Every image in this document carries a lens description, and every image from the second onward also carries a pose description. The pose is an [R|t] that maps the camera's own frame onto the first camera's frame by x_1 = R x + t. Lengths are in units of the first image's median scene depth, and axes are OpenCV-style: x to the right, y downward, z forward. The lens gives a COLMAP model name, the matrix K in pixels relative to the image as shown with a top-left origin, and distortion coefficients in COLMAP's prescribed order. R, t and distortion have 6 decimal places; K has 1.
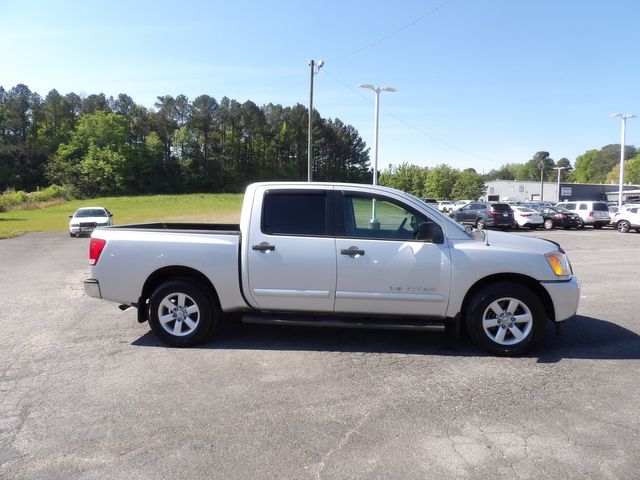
lens RADIAL K [[453.9, 0, 323.0], [0, 453.9, 233.7], [0, 0, 1]] dist [-0.032069, 0.035548]
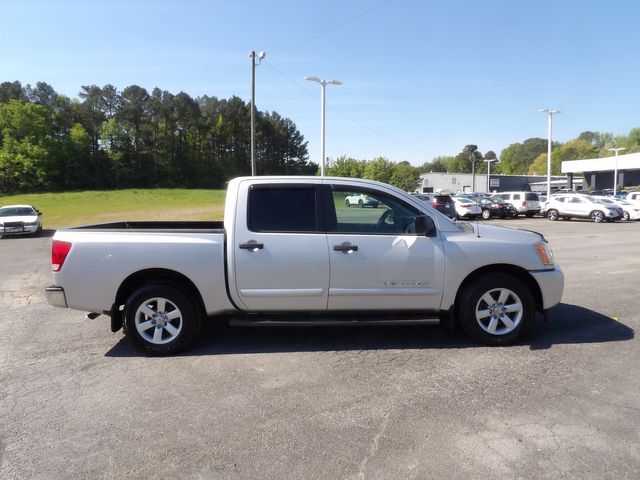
lens RADIAL K [[453.9, 0, 323.0], [0, 453.9, 233.7], [0, 0, 1]] dist [-0.032069, 0.035548]
pose [[0.990348, -0.025286, 0.136277, -0.105548], [0.023339, 0.999602, 0.015868, -0.005674], [-0.136624, -0.012535, 0.990544, 0.043394]]
